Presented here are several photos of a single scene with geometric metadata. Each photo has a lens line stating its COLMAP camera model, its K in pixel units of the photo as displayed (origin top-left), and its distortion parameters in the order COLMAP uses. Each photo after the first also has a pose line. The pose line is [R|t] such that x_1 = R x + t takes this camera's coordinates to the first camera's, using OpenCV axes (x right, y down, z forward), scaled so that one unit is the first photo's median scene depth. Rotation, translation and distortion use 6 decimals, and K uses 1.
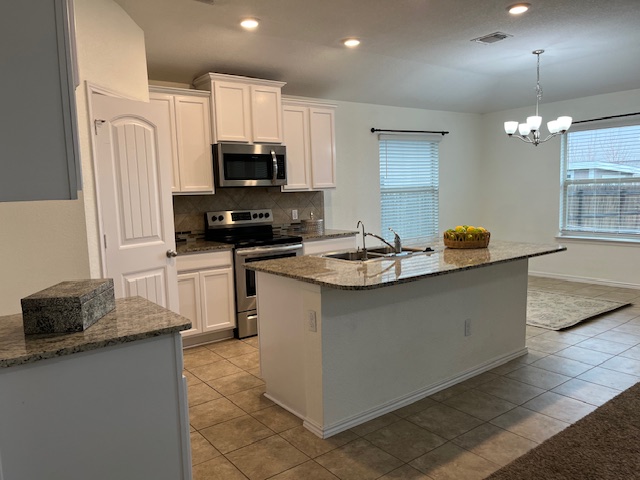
lens RADIAL K [[487.9, 0, 320.7], [0, 487.9, 239.0], [0, 0, 1]] dist [0.027074, -0.042128]
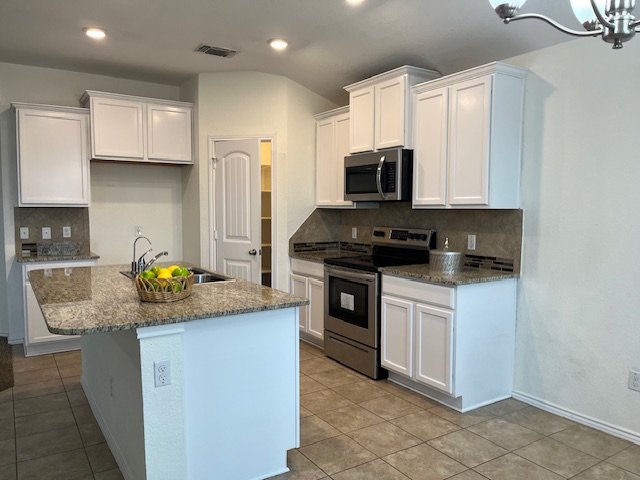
lens RADIAL K [[487.9, 0, 326.6], [0, 487.9, 240.7], [0, 0, 1]] dist [0.027074, -0.042128]
pose [[-0.065718, 0.104276, -0.992375, 0.752297], [-0.098836, 0.988954, 0.110462, -0.127181], [0.992931, 0.105341, -0.054685, 0.985542]]
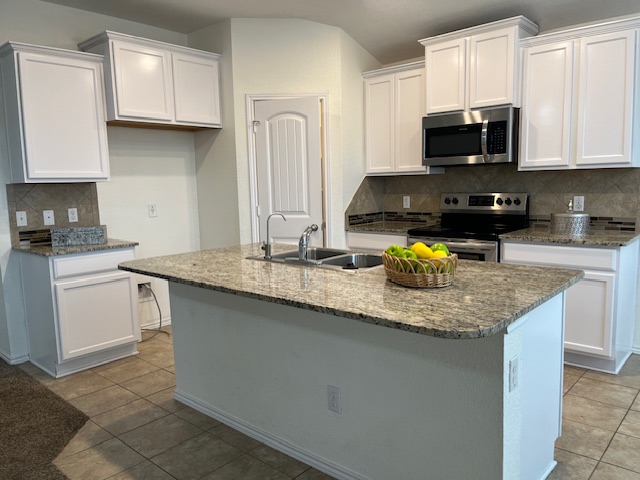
lens RADIAL K [[487.9, 0, 320.5], [0, 487.9, 241.6], [0, 0, 1]] dist [0.027074, -0.042128]
pose [[0.197344, 0.150193, -0.968761, 0.632593], [-0.077215, 0.987506, 0.137370, -0.075385], [0.977289, 0.047694, 0.206476, 0.609595]]
